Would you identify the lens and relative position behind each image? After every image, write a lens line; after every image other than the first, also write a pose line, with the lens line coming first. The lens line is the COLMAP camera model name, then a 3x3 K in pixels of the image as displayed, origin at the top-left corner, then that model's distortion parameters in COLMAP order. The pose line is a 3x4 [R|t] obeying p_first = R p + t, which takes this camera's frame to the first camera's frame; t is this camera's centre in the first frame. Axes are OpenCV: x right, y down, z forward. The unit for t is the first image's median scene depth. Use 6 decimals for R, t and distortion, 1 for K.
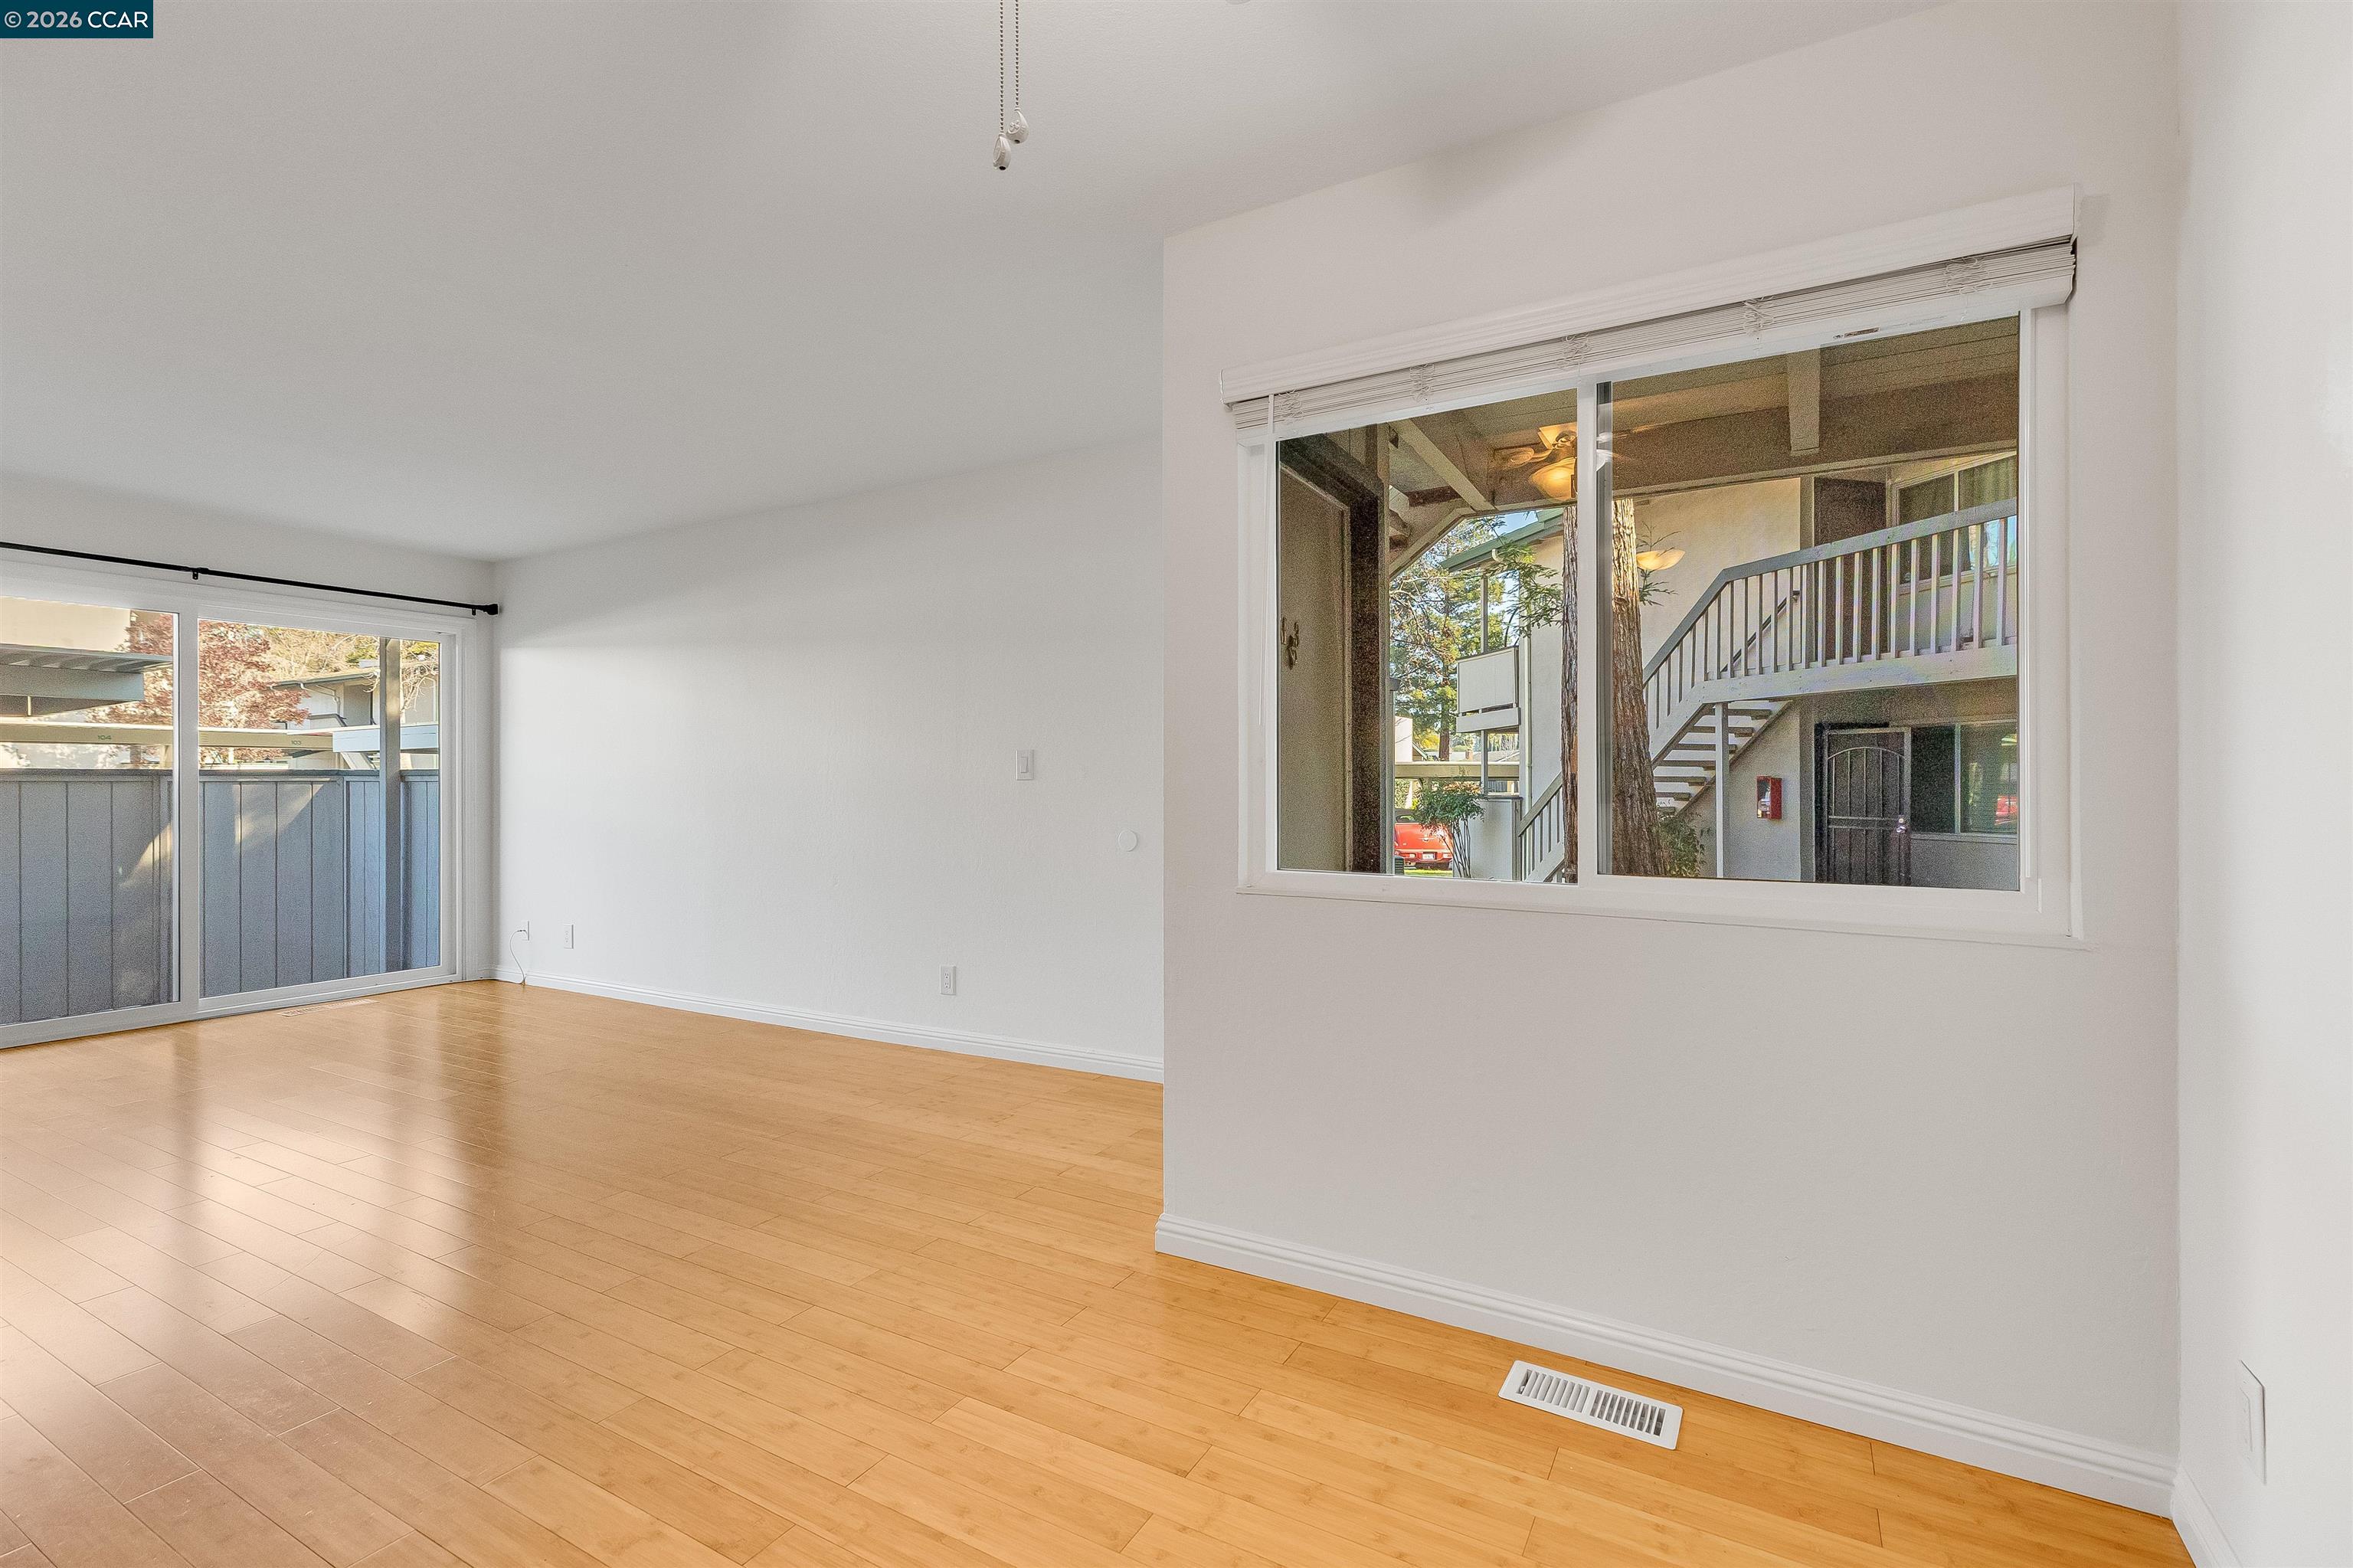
lens RADIAL K [[1049.8, 0, 1178.8], [0, 1049.8, 786.6], [0, 0, 1]] dist [0.004485, 0.000020]
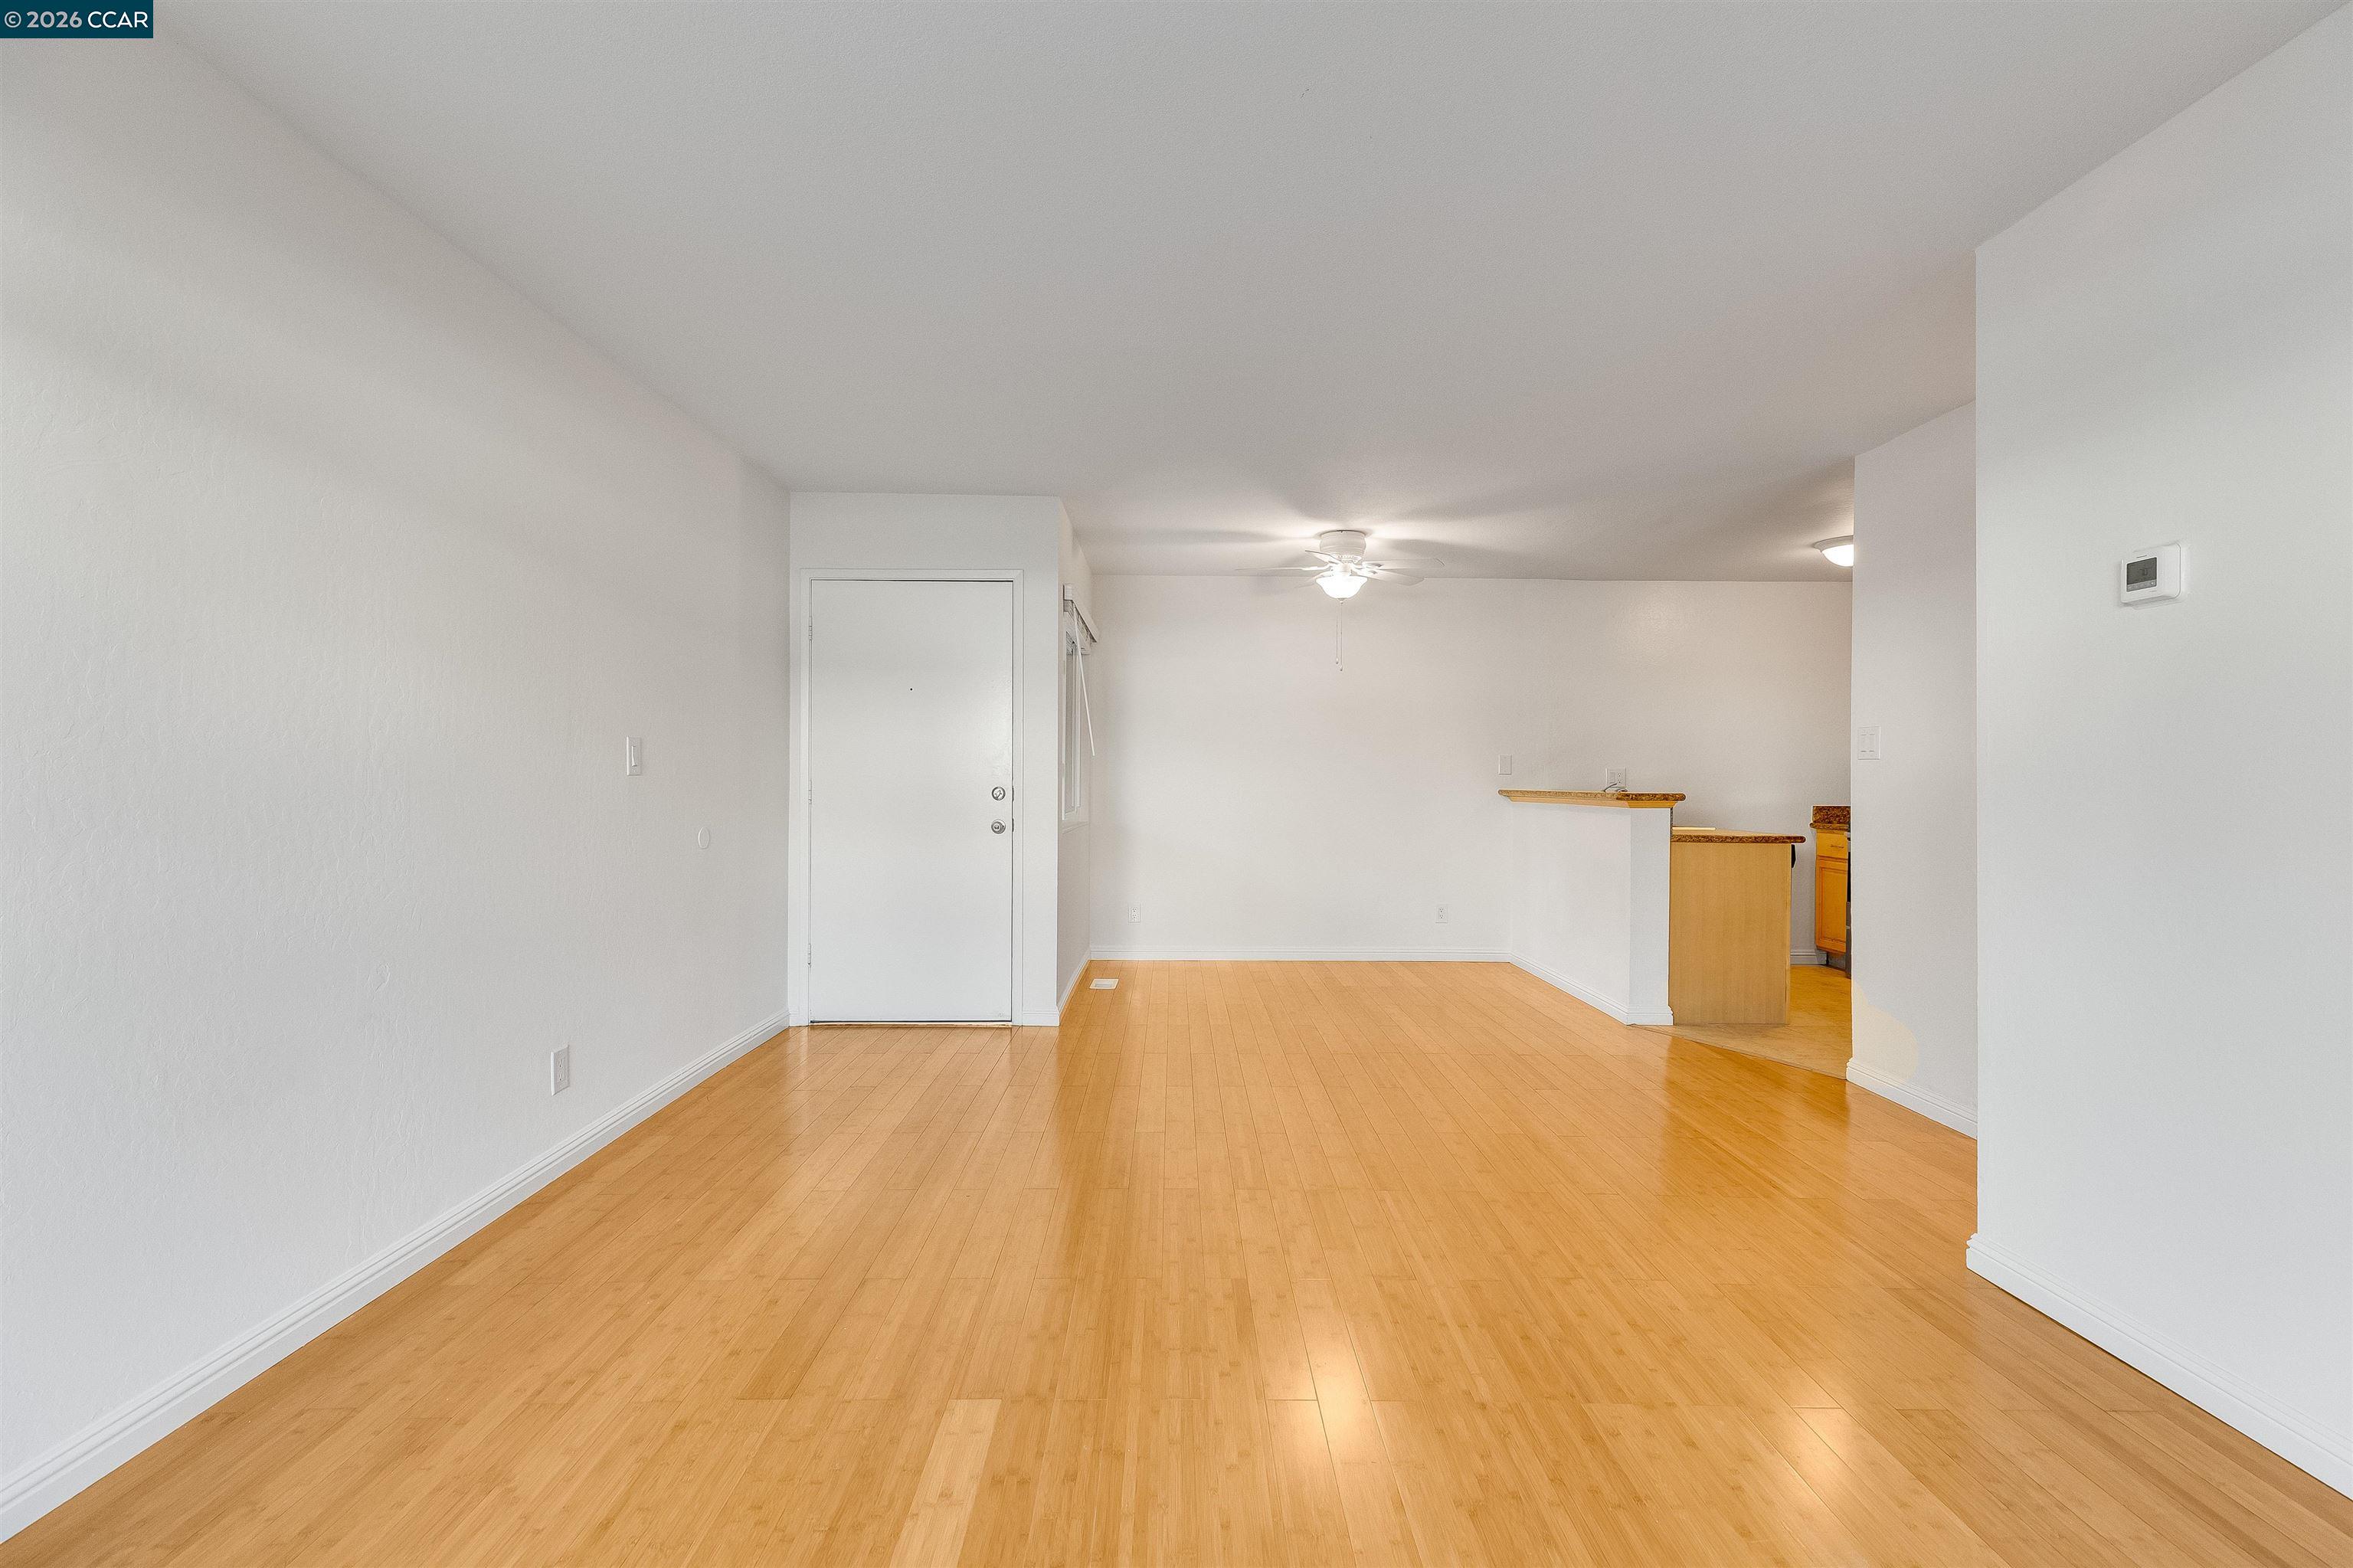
lens RADIAL K [[1051.3, 0, 1182.4], [0, 1051.3, 777.2], [0, 0, 1]] dist [0.008292, -0.001084]
pose [[-0.501032, 0.000372, 0.865428, -0.481029], [-0.003816, 0.999989, -0.002639, -0.001668], [-0.865420, -0.004625, -0.501026, 0.475509]]
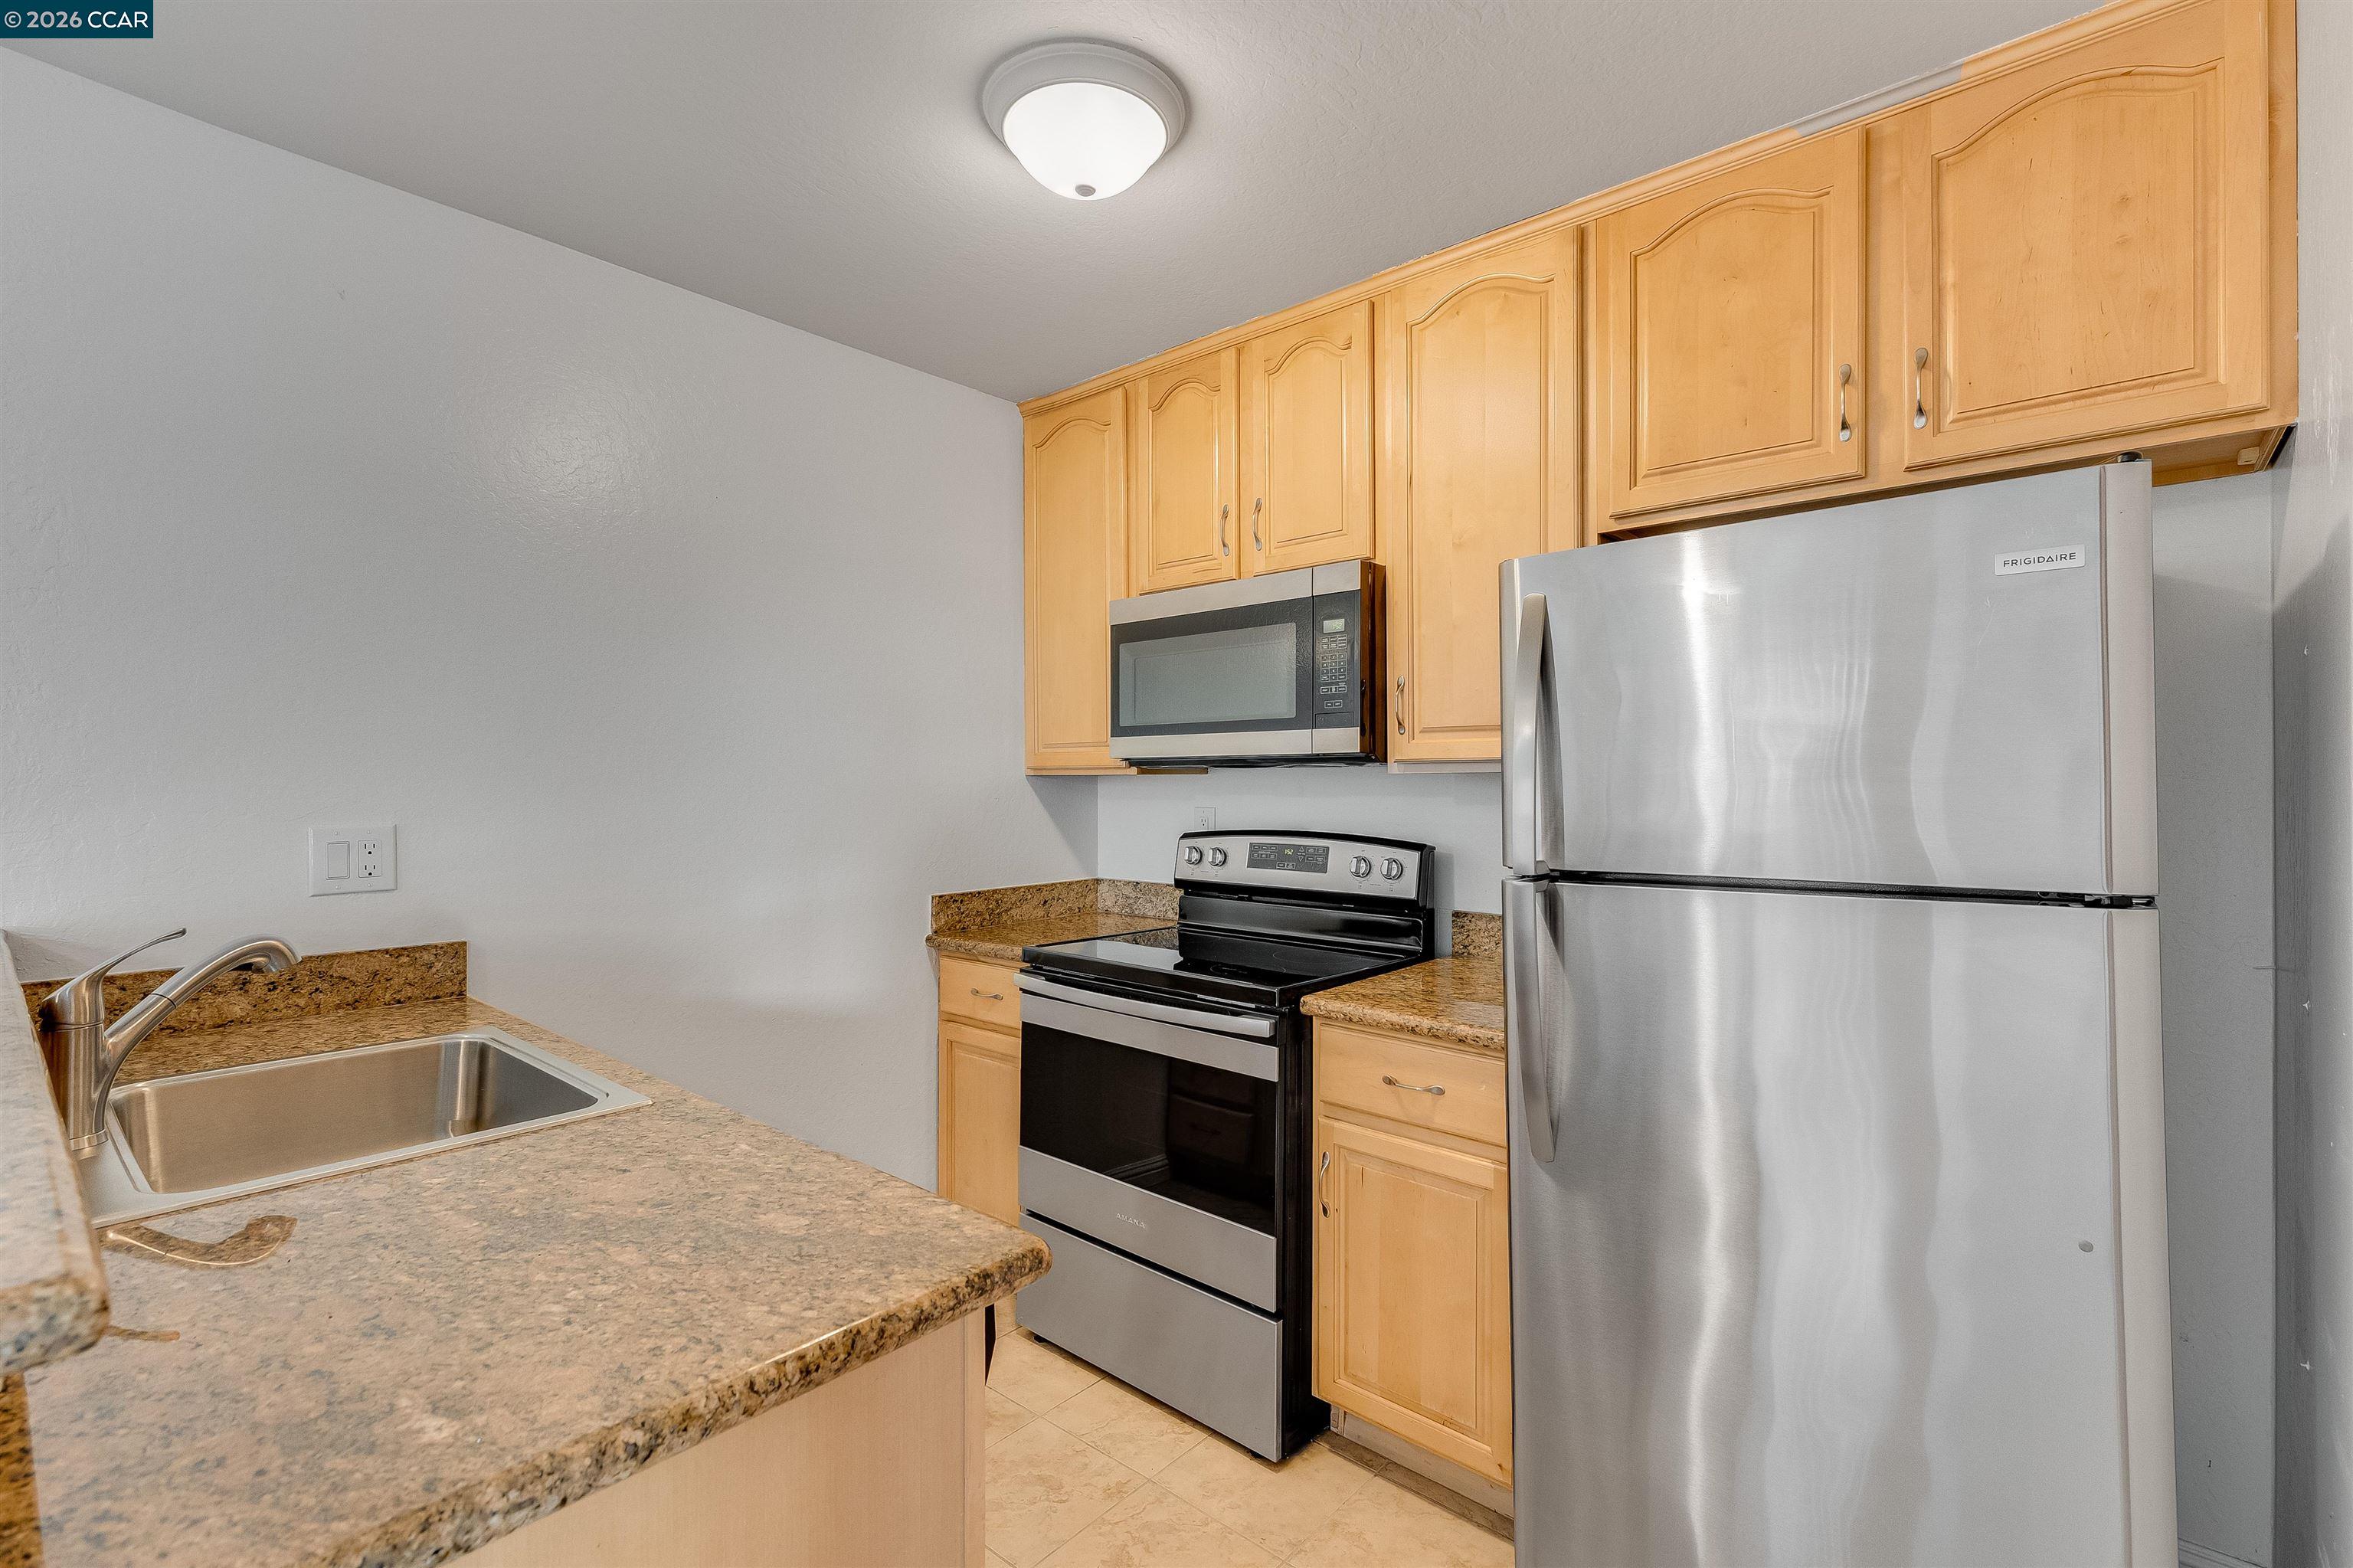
lens RADIAL K [[1051.3, 0, 1183.0], [0, 1051.3, 782.3], [0, 0, 1]] dist [0.008292, -0.001084]
pose [[-0.979494, 0.006057, 0.201382, -0.210857], [0.006274, 0.999980, 0.000442, -0.018388], [-0.201376, 0.001696, -0.979513, 0.033077]]
